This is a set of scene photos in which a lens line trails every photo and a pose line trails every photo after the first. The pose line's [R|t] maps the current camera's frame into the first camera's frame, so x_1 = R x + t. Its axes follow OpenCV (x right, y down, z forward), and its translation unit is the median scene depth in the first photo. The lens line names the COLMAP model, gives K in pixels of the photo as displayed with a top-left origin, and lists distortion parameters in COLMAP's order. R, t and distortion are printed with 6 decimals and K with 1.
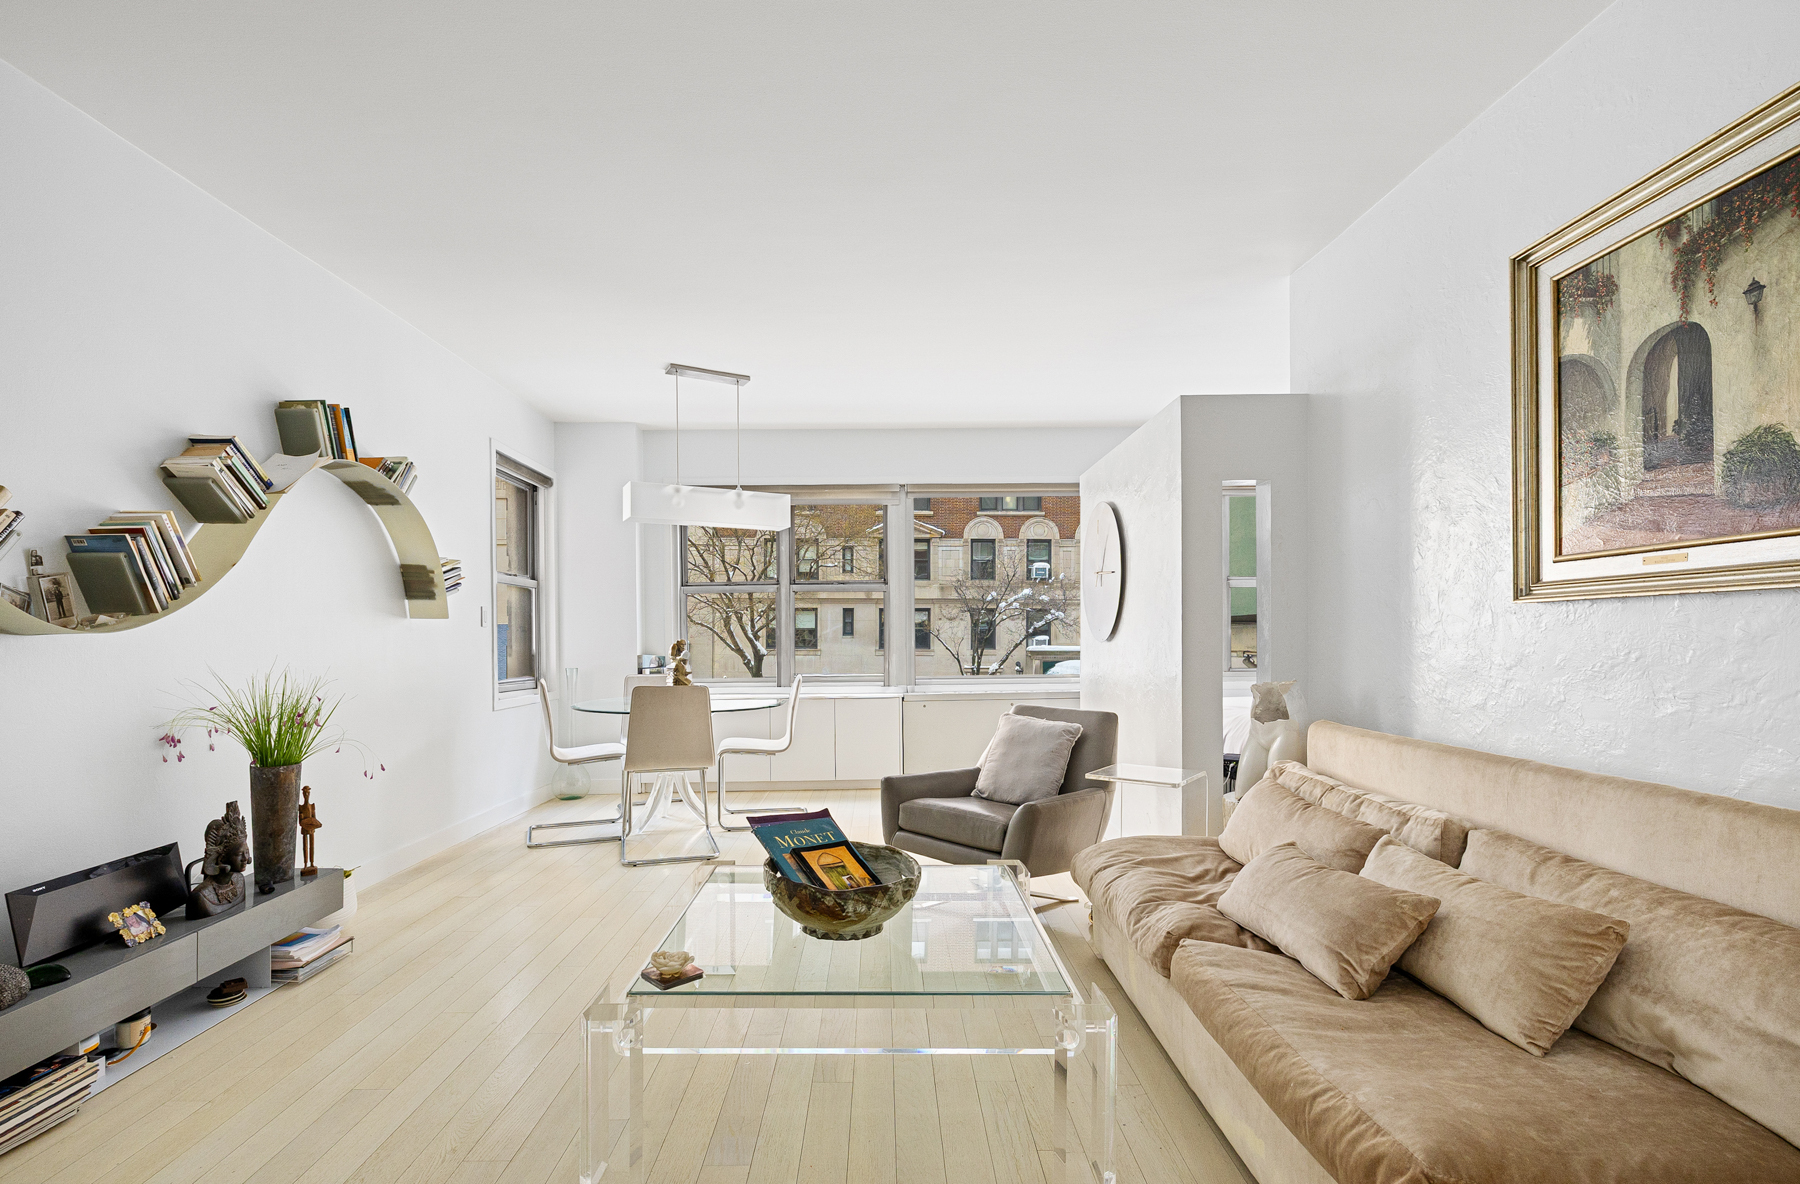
lens RADIAL K [[822.3, 0, 894.8], [0, 822.3, 638.6], [0, 0, 1]] dist [-0.001573, -0.000589]
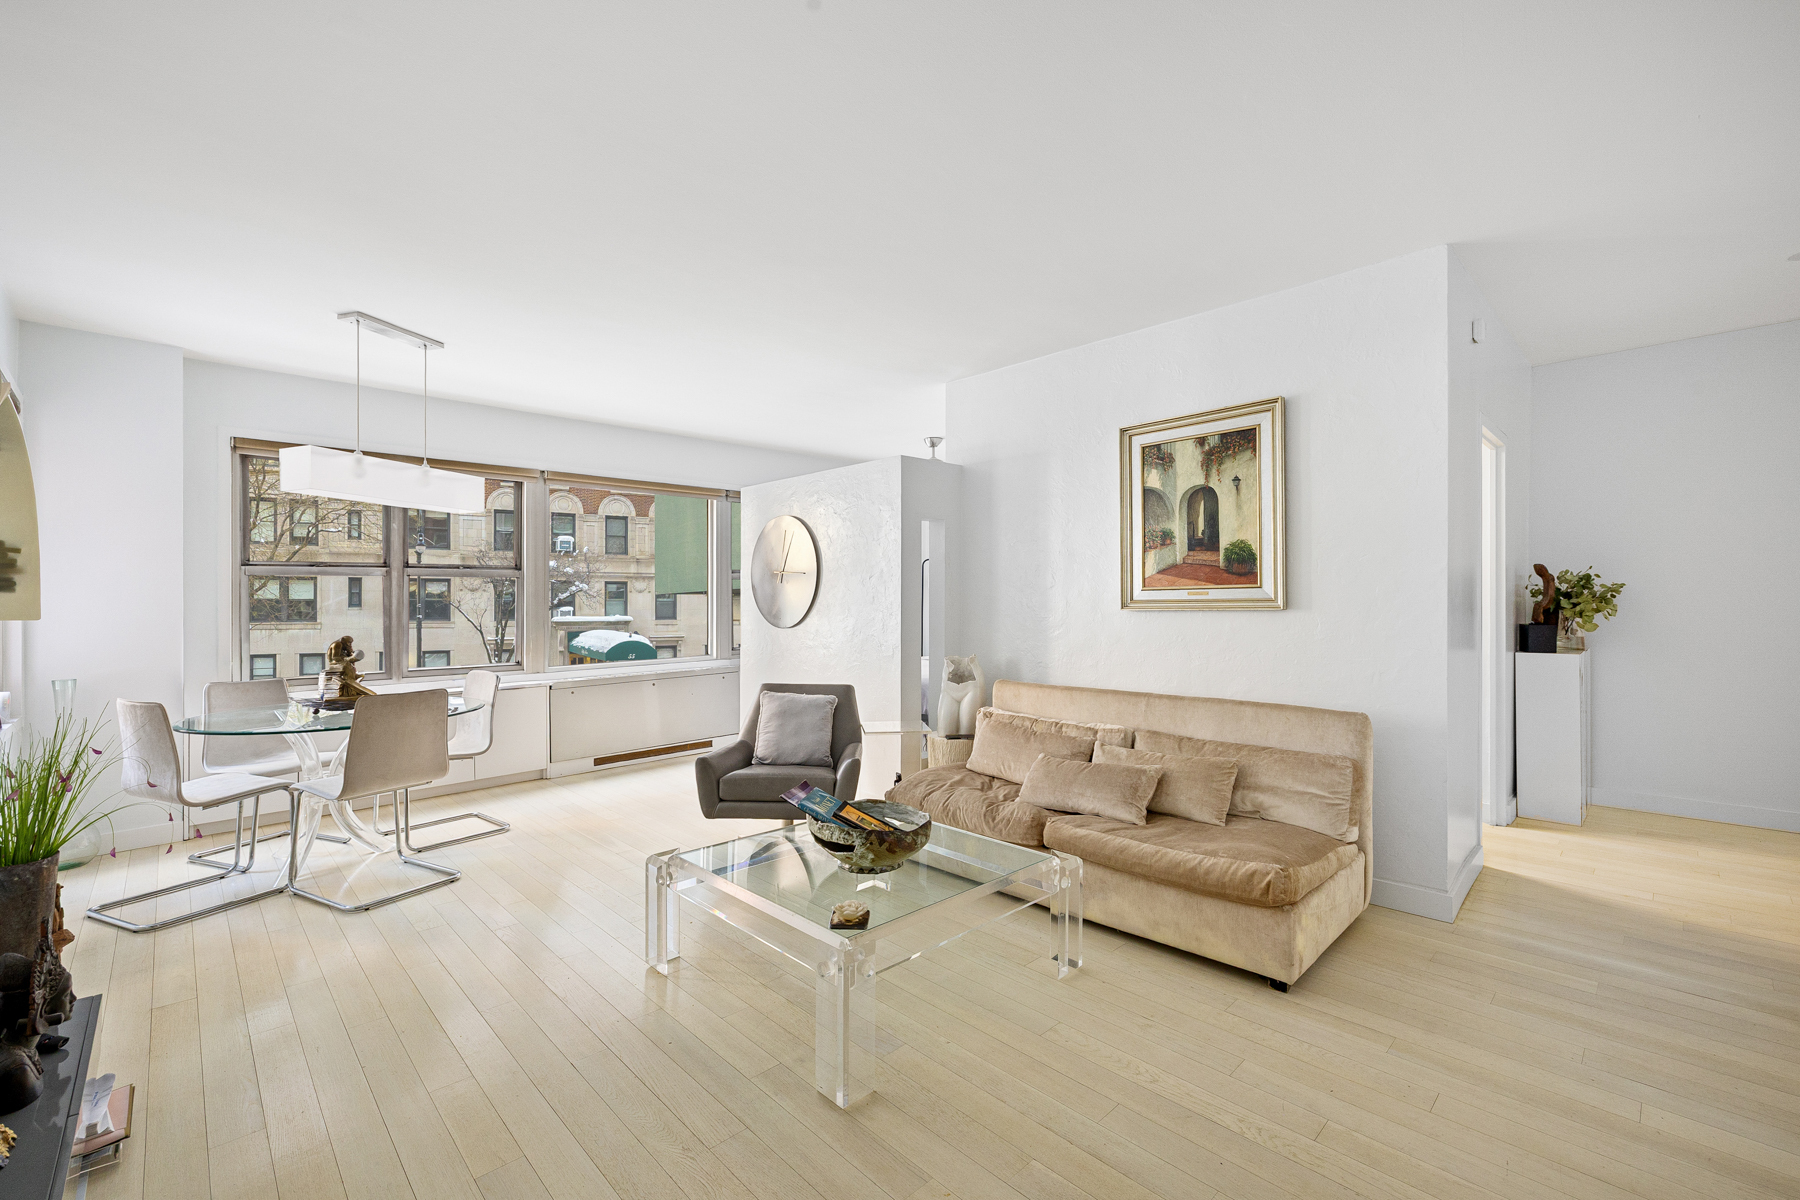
lens RADIAL K [[745.9, 0, 927.1], [0, 745.9, 599.7], [0, 0, 1]] dist [-0.000482, 0.000015]
pose [[0.715023, -0.007518, 0.699060, -0.443239], [0.005012, 0.999972, 0.005627, -0.045335], [-0.699083, -0.000520, 0.715041, 0.047370]]
